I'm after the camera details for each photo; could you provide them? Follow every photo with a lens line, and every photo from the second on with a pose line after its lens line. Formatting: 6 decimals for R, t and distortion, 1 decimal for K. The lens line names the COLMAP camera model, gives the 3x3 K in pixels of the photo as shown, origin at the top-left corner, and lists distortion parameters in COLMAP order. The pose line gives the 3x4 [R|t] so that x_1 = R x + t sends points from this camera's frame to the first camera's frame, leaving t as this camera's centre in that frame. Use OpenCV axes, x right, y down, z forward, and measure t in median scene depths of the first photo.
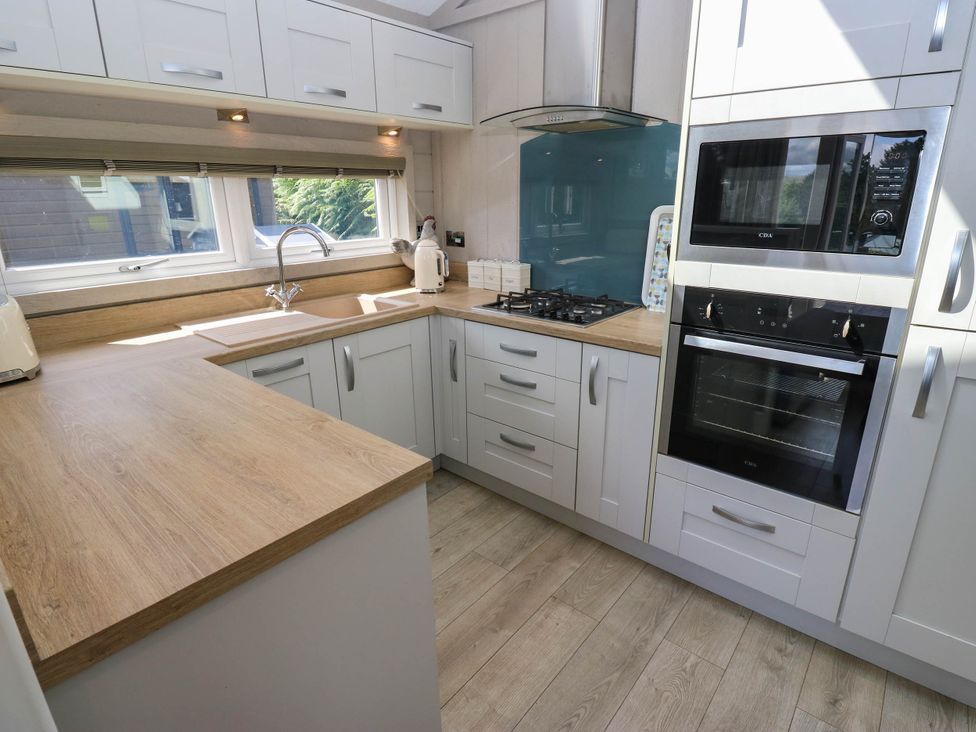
lens RADIAL K [[513.5, 0, 496.8], [0, 513.5, 358.3], [0, 0, 1]] dist [0.004374, -0.014096]
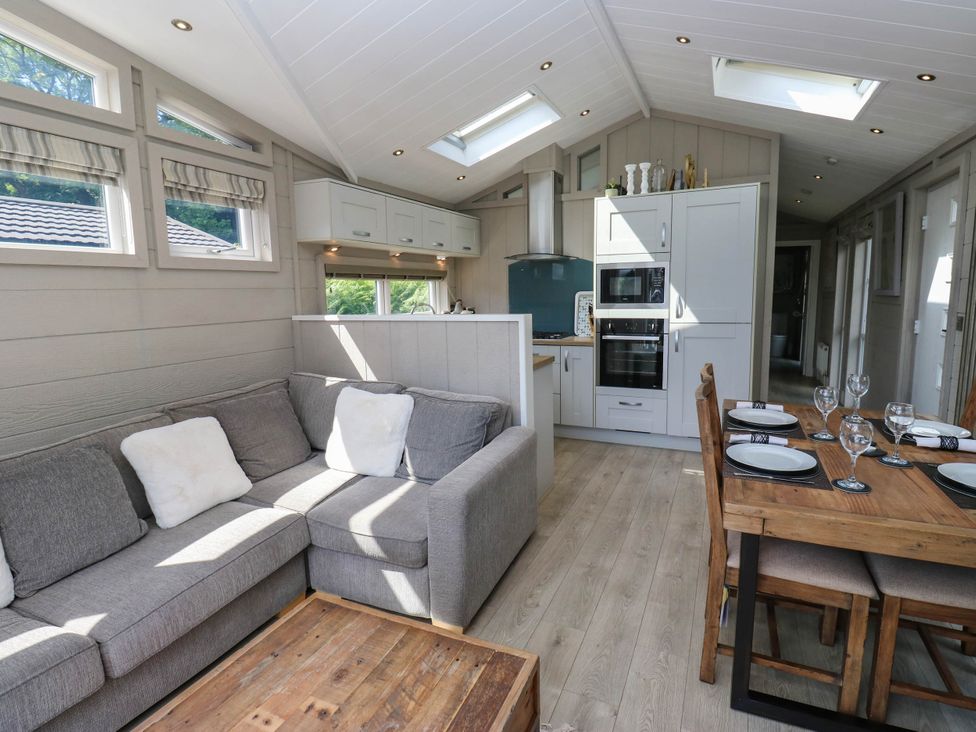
lens RADIAL K [[513.5, 0, 496.8], [0, 513.5, 358.3], [0, 0, 1]] dist [0.004374, -0.014096]
pose [[0.963402, -0.045510, 0.264169, -0.721861], [0.092444, 0.981433, -0.168058, 0.383354], [-0.251616, 0.186328, 0.949722, -1.143909]]
